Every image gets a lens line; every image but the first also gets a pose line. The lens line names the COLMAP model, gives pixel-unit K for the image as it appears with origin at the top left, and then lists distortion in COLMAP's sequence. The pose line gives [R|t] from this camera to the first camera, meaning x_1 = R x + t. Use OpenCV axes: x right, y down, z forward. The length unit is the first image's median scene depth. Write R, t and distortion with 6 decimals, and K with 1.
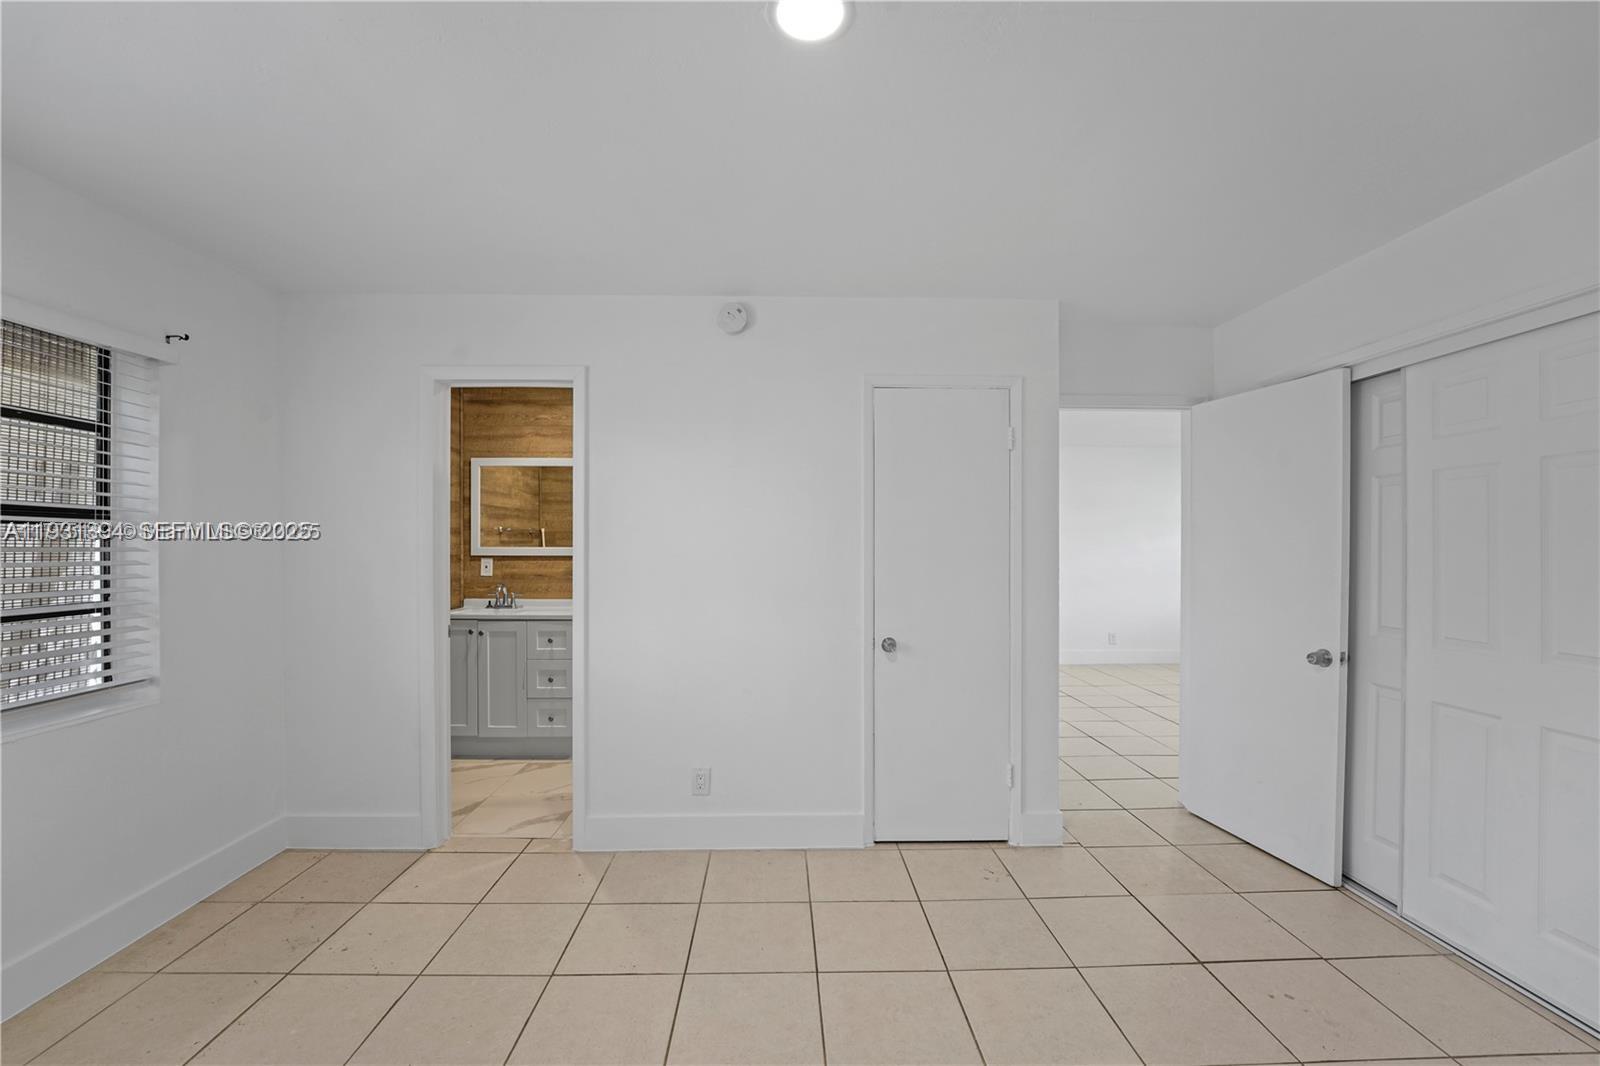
lens RADIAL K [[659.3, 0, 794.8], [0, 659.3, 547.5], [0, 0, 1]] dist [-0.025250, 0.000926]
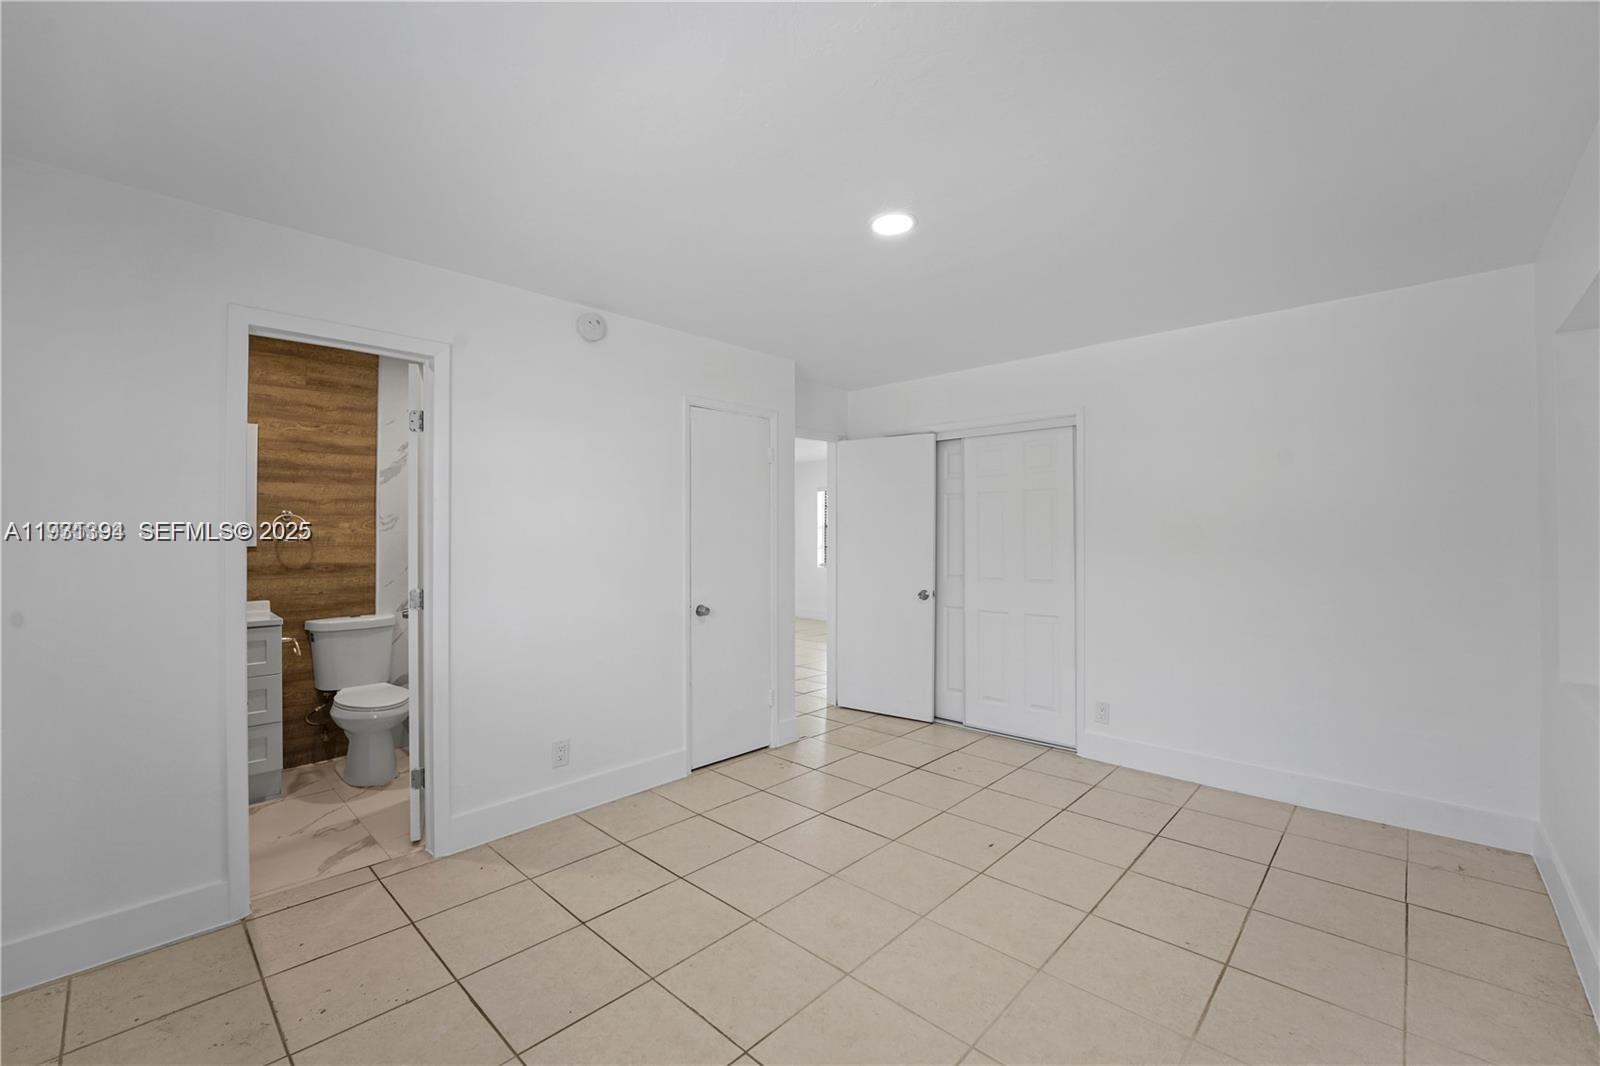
lens RADIAL K [[659.3, 0, 791.4], [0, 659.3, 533.0], [0, 0, 1]] dist [-0.025250, 0.000926]
pose [[0.710028, -0.001675, 0.704171, -0.638895], [0.007997, 0.999952, -0.005686, 0.007468], [-0.704128, 0.009668, 0.710007, -0.022175]]
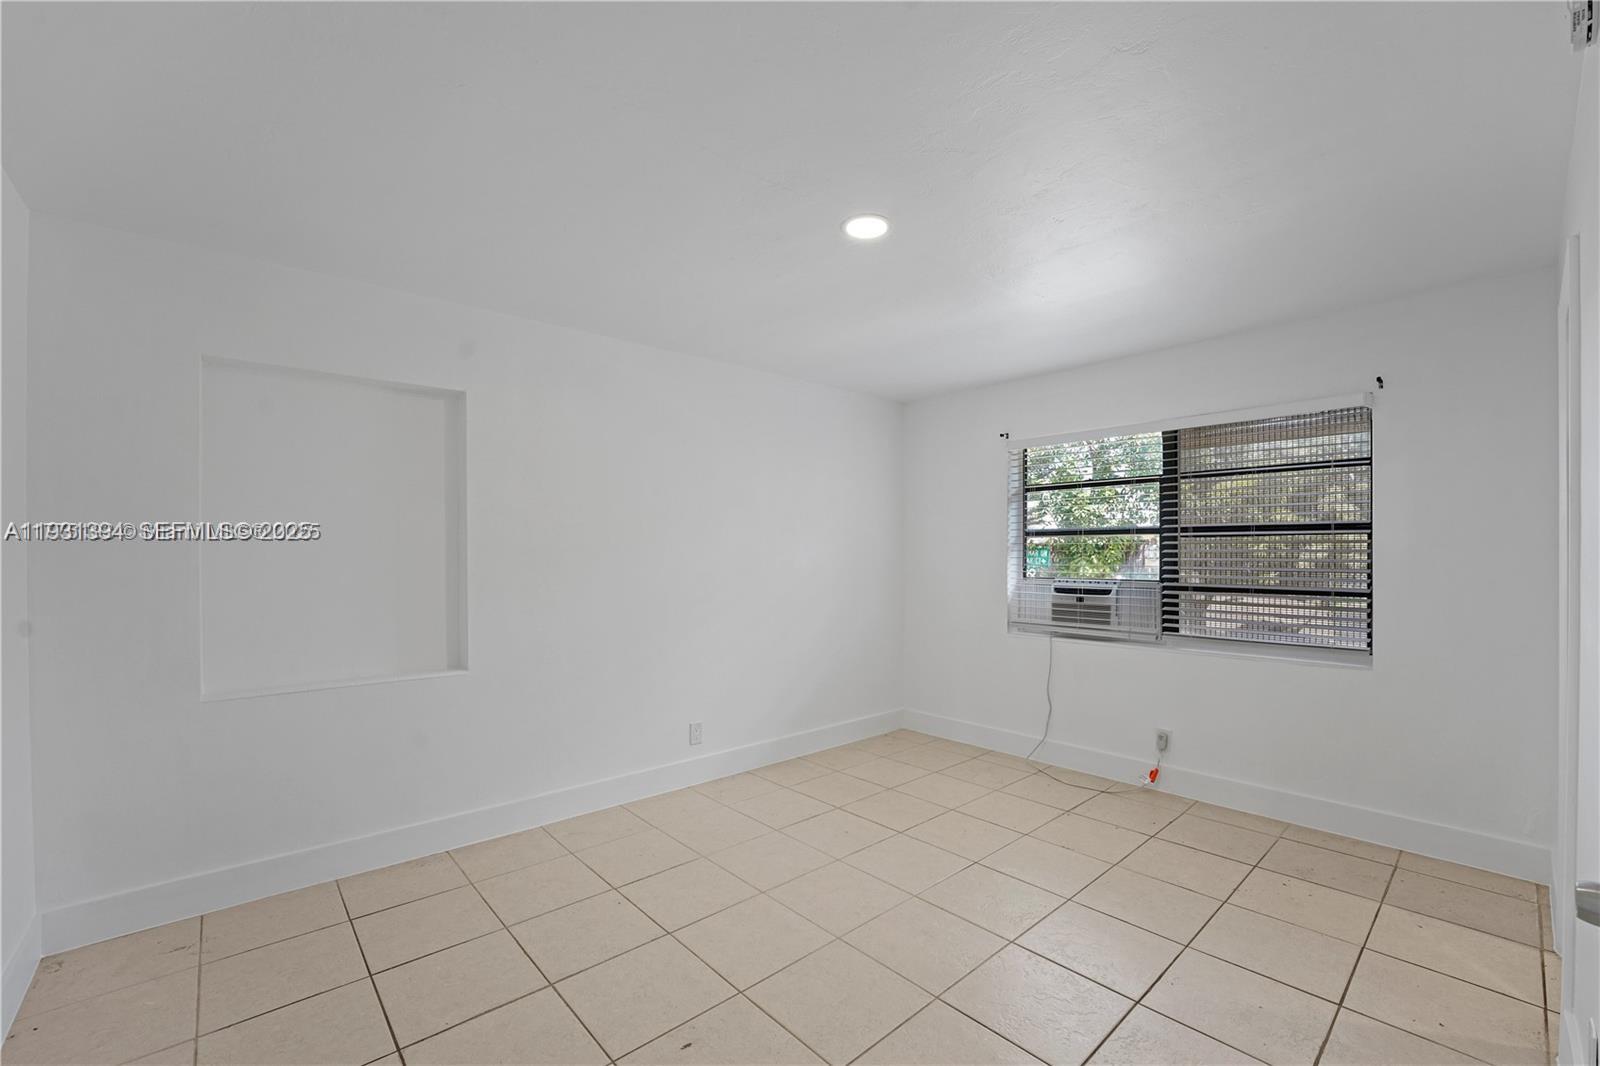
lens RADIAL K [[659.3, 0, 808.8], [0, 659.3, 552.8], [0, 0, 1]] dist [-0.025250, 0.000926]
pose [[-0.762588, 0.000999, -0.646884, 0.563584], [0.000478, 0.999999, 0.000982, 0.004276], [0.646884, 0.000440, -0.762588, 1.004029]]
